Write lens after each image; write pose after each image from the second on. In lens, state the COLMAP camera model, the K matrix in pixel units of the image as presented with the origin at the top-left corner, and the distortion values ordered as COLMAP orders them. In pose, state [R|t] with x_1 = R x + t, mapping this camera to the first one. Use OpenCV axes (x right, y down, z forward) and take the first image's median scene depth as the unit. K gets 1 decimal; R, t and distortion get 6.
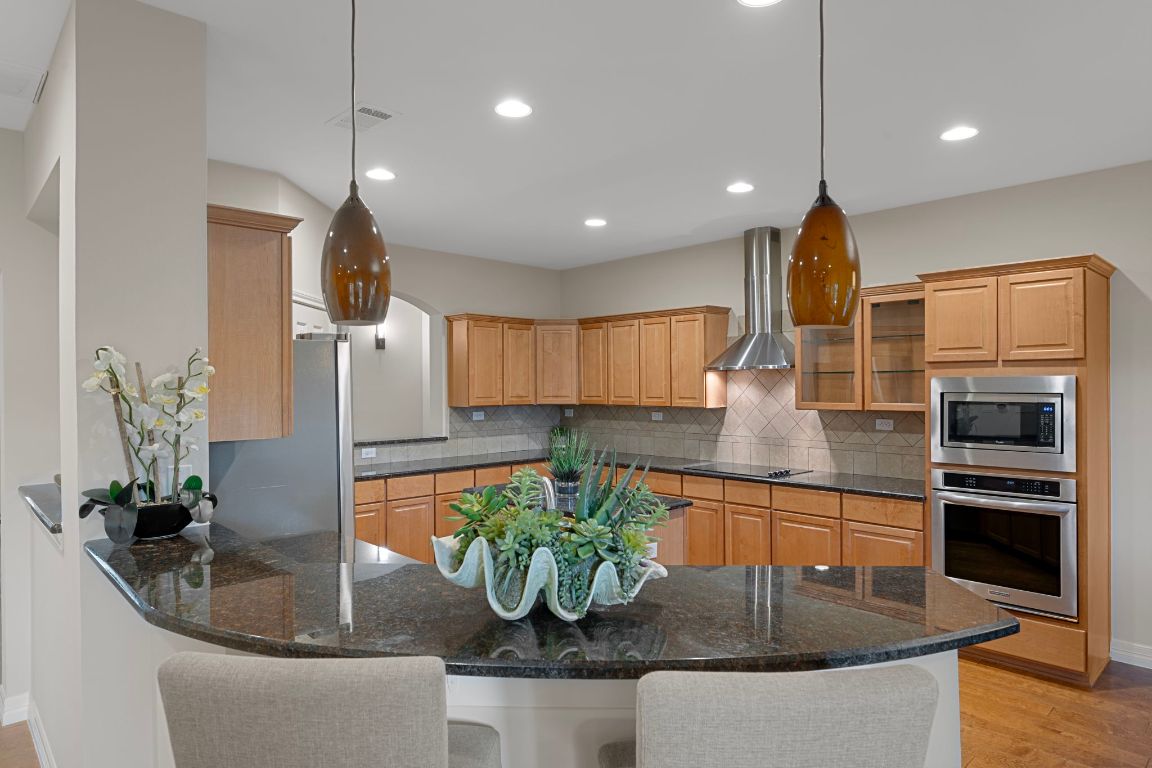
lens RADIAL K [[690.5, 0, 576.0], [0, 690.5, 384.0], [0, 0, 1]] dist [0.000132, -0.000077]
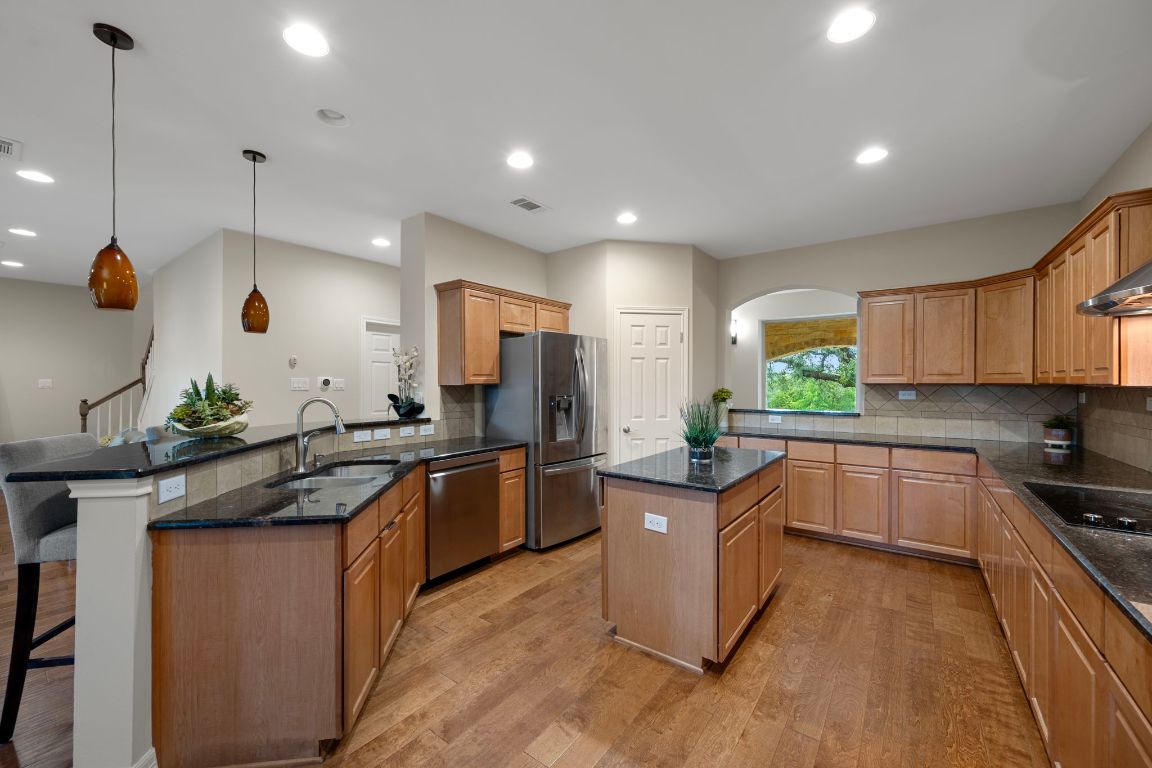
lens RADIAL K [[448.6, 0, 576.0], [0, 448.6, 384.0], [0, 0, 1]] dist [0.000152, 0.000000]
pose [[0.177143, 0.008752, -0.984146, 0.447238], [0.005105, 0.999939, 0.009811, 0.026159], [0.984172, -0.006762, 0.177087, 0.514500]]
